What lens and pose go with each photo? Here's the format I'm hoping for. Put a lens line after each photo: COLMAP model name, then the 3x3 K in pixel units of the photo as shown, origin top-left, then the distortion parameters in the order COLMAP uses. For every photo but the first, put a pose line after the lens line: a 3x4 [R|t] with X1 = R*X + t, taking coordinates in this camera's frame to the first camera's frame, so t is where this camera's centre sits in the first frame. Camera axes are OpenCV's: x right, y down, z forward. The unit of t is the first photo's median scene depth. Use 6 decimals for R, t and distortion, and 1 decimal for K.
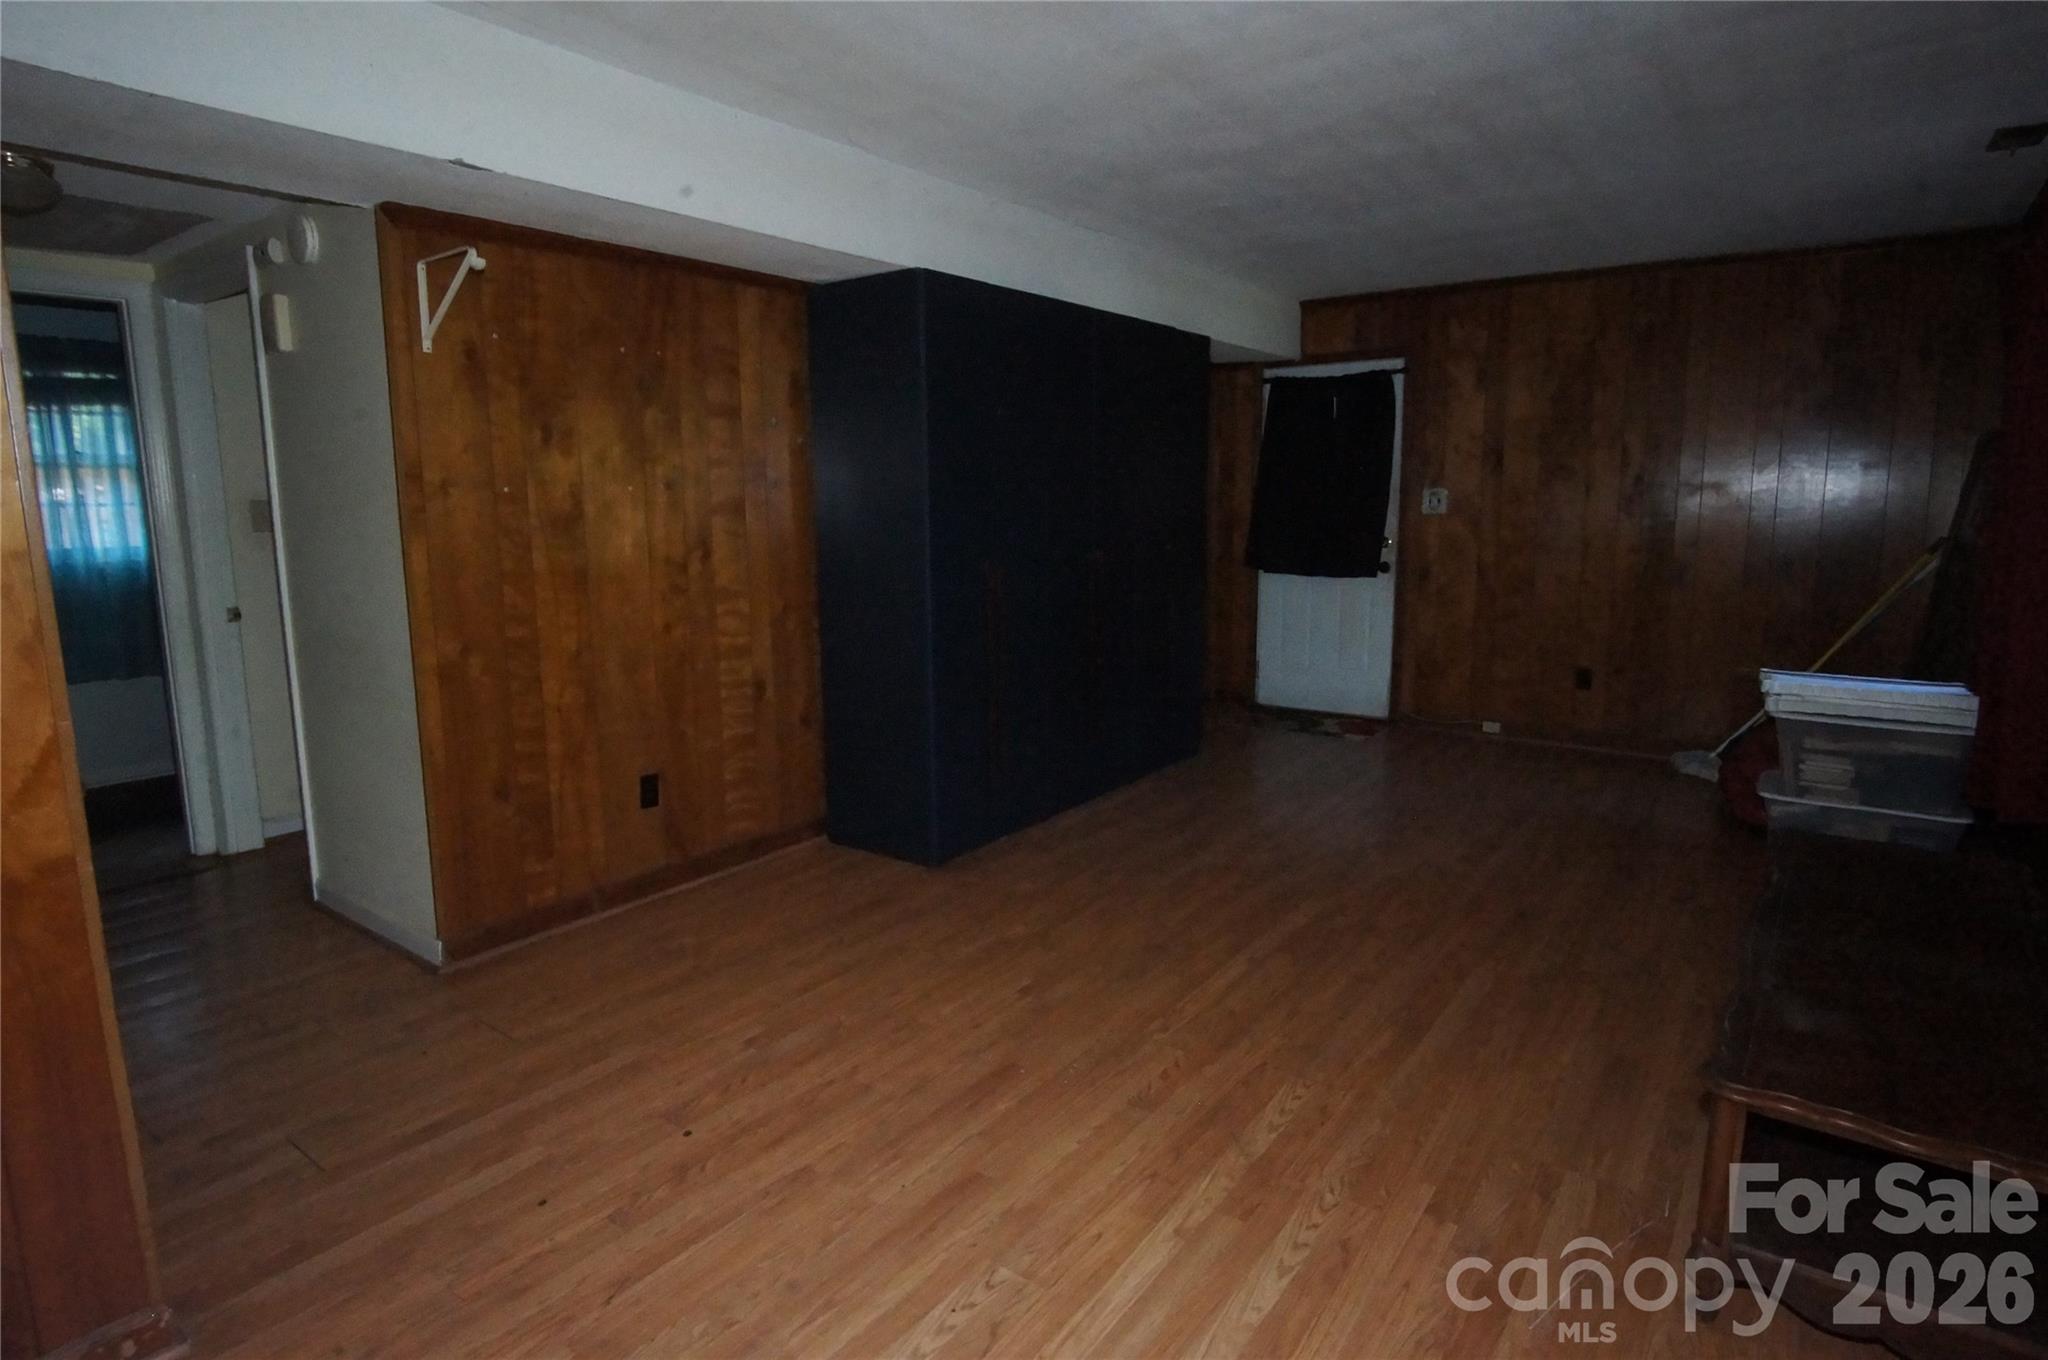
lens RADIAL K [[1087.4, 0, 1005.9], [0, 1087.4, 669.8], [0, 0, 1]] dist [-0.027076, -0.000684]
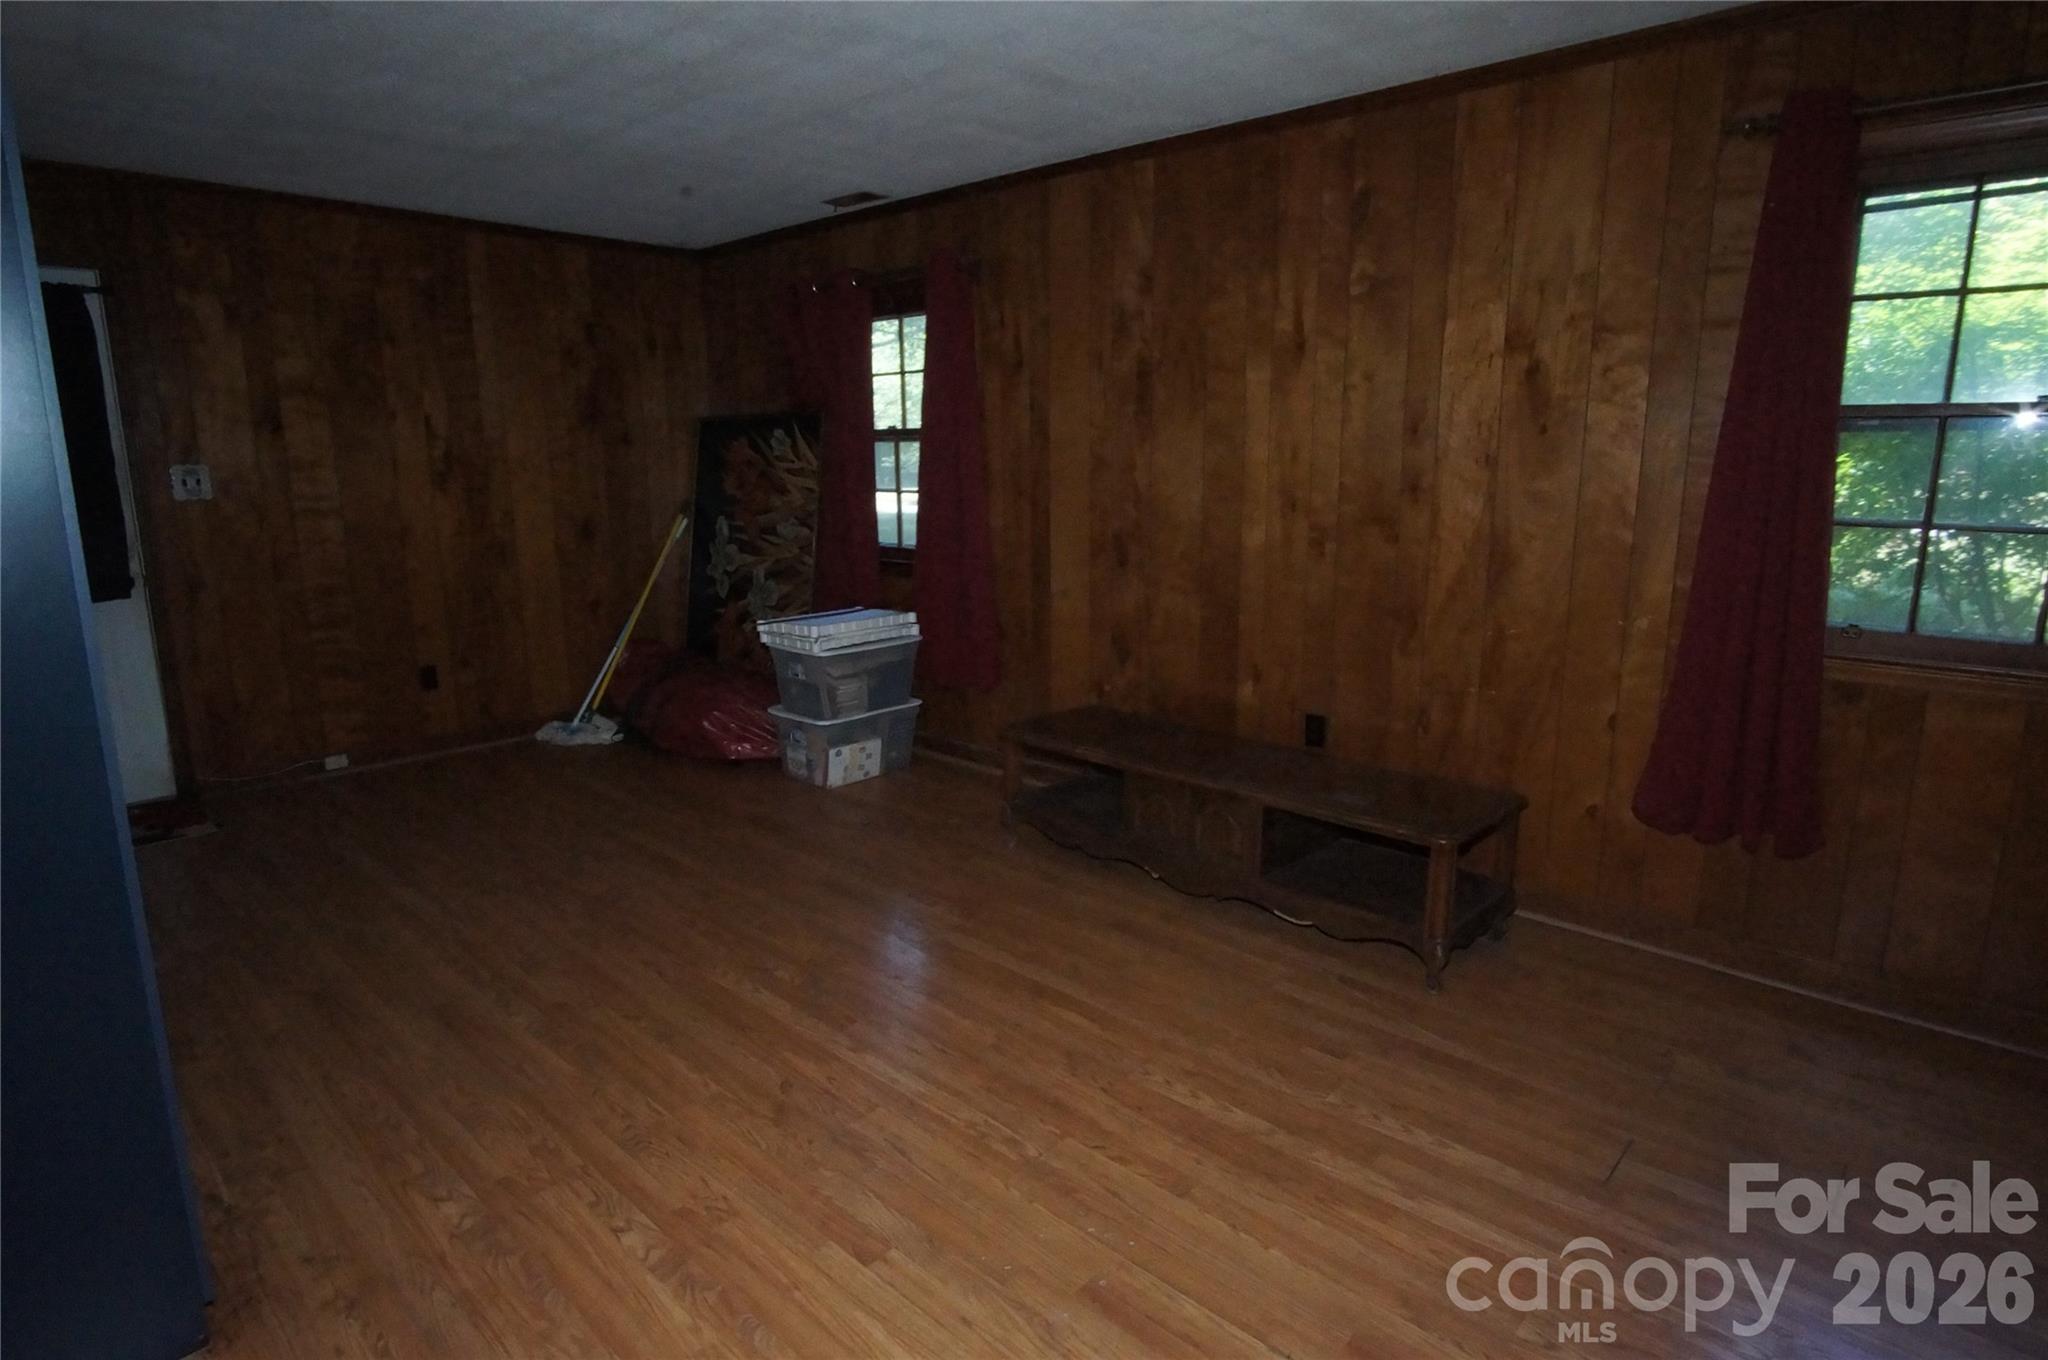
lens RADIAL K [[1087.4, 0, 1005.9], [0, 1087.4, 669.8], [0, 0, 1]] dist [-0.027076, -0.000684]
pose [[0.104019, -0.183855, 0.977434, -0.381292], [0.159531, 0.973125, 0.166067, -0.095600], [-0.981697, 0.138656, 0.130554, 0.566863]]
